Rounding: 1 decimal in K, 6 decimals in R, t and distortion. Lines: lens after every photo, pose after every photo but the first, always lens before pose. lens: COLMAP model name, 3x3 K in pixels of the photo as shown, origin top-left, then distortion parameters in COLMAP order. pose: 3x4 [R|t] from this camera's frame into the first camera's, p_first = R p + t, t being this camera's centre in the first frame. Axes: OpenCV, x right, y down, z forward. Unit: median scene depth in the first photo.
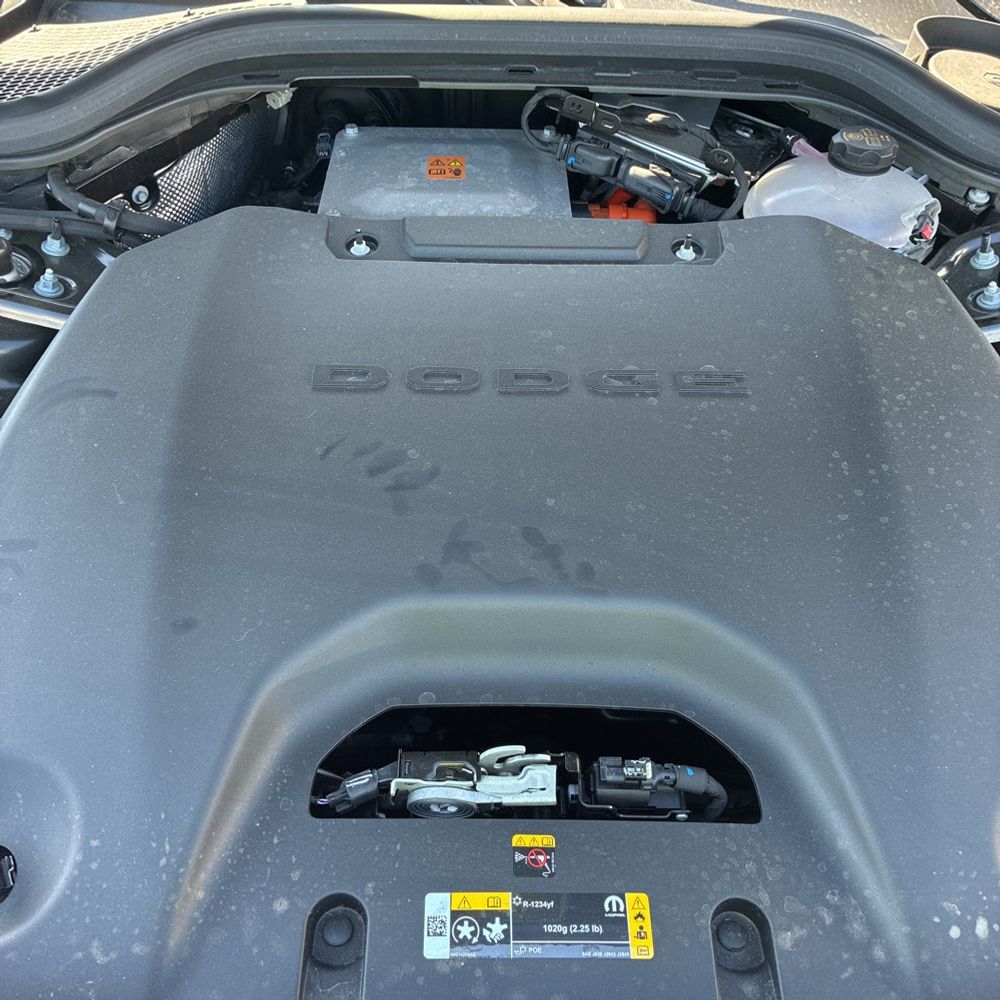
lens RADIAL K [[1028.0, 0, 491.9], [0, 1028.0, 523.7], [0, 0, 1]] dist [-0.002779, -0.004760]
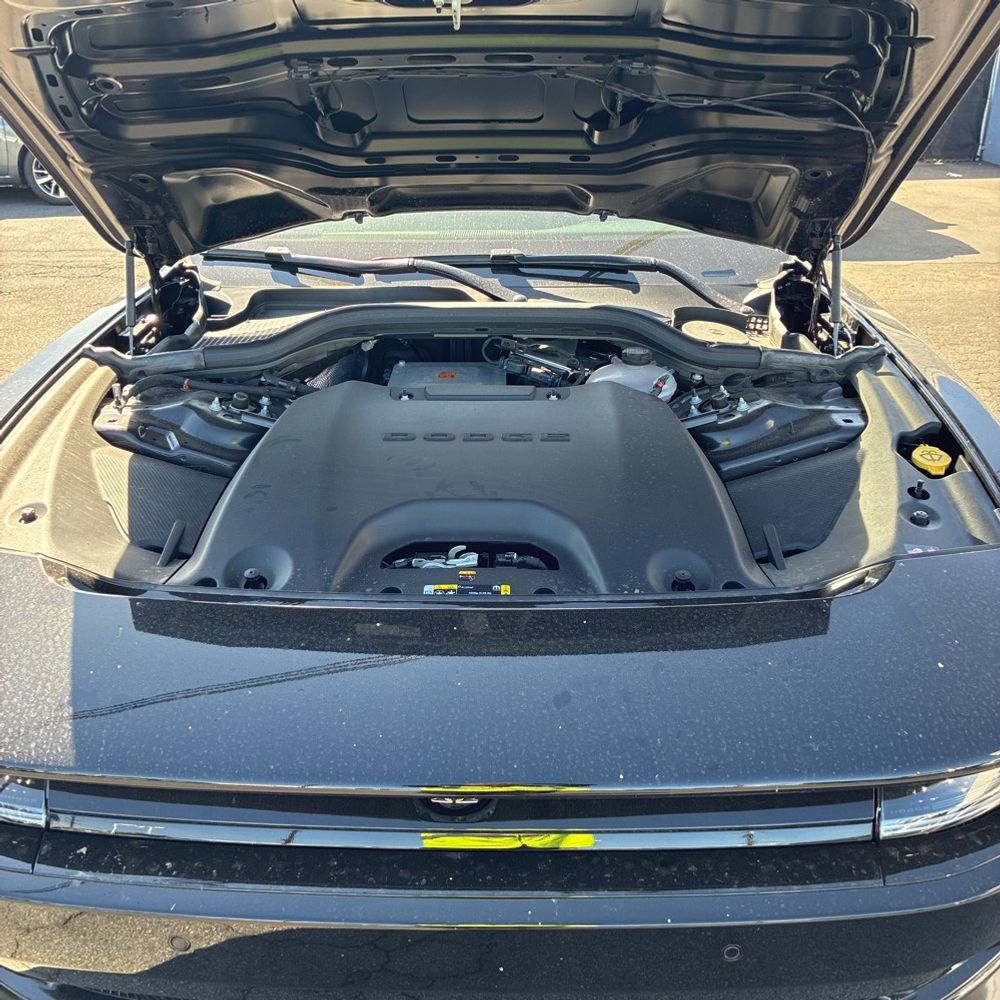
lens RADIAL K [[1012.9, 0, 488.2], [0, 1012.9, 497.3], [0, 0, 1]] dist [0.012460, 0.024788]
pose [[0.999320, -0.011800, -0.034925, 0.124334], [-0.000480, 0.943139, -0.332399, 0.659587], [0.036861, 0.332190, 0.942492, -0.975781]]
